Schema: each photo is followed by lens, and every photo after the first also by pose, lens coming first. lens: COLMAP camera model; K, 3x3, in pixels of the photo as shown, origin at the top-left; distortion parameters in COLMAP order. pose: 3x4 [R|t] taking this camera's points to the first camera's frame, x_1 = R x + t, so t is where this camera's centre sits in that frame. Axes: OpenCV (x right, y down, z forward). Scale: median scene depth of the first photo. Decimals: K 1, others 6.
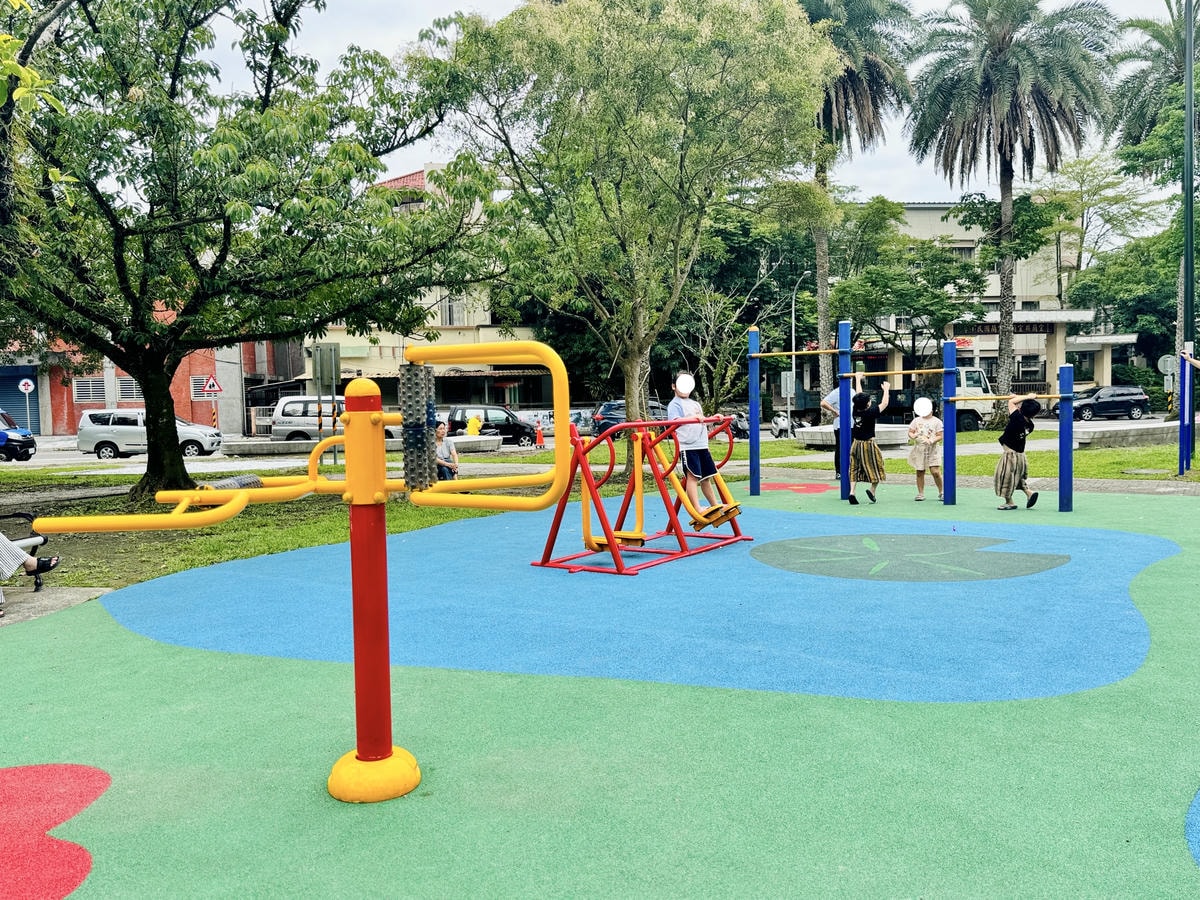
lens RADIAL K [[925.7, 0, 600.0], [0, 925.7, 450.0], [0, 0, 1]] dist [-0.000913, -0.003117]
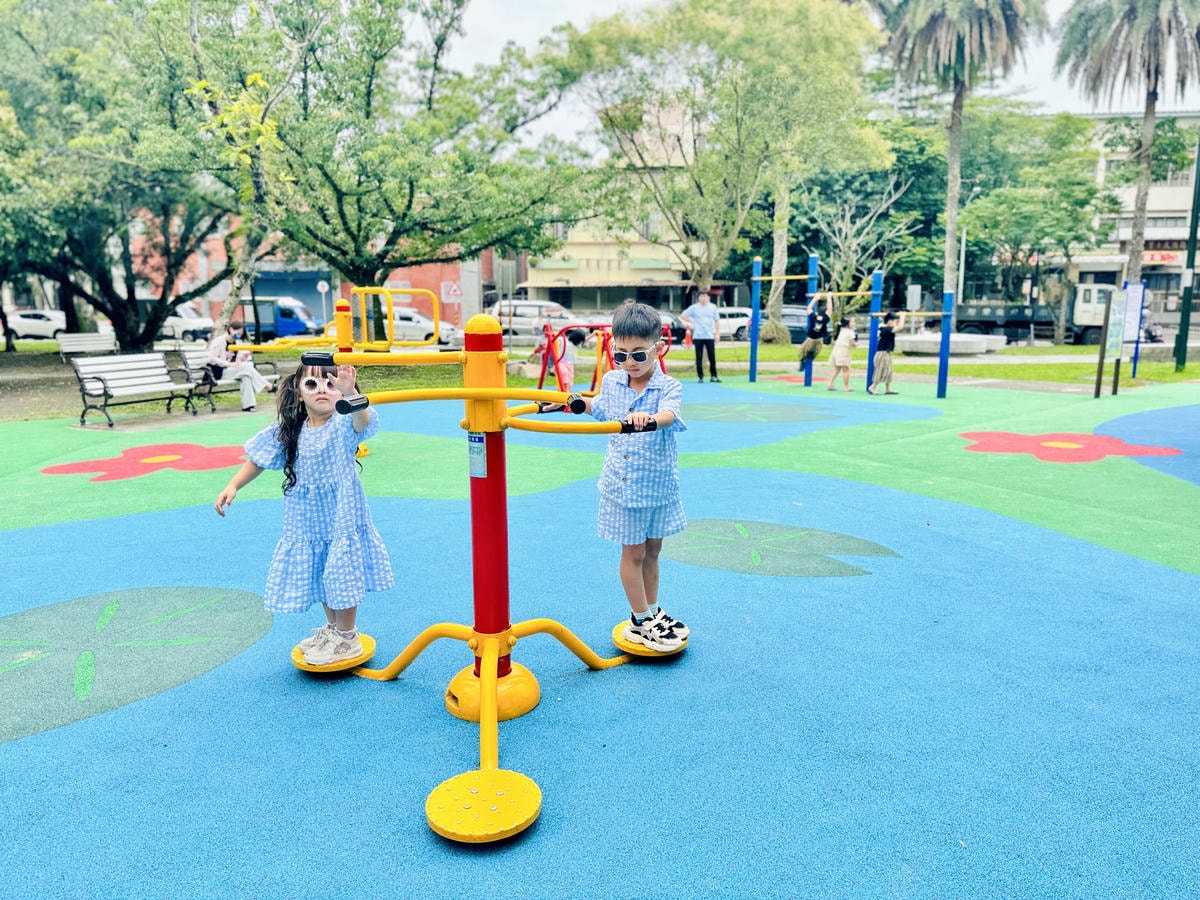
lens RADIAL K [[851.6, 0, 600.0], [0, 851.6, 450.0], [0, 0, 1]] dist [0.047628, -0.064285]
pose [[0.965815, 0.064686, -0.251030, 0.253220], [-0.036094, 0.992490, 0.116878, 0.009498], [0.256706, -0.103822, 0.960897, -0.280366]]
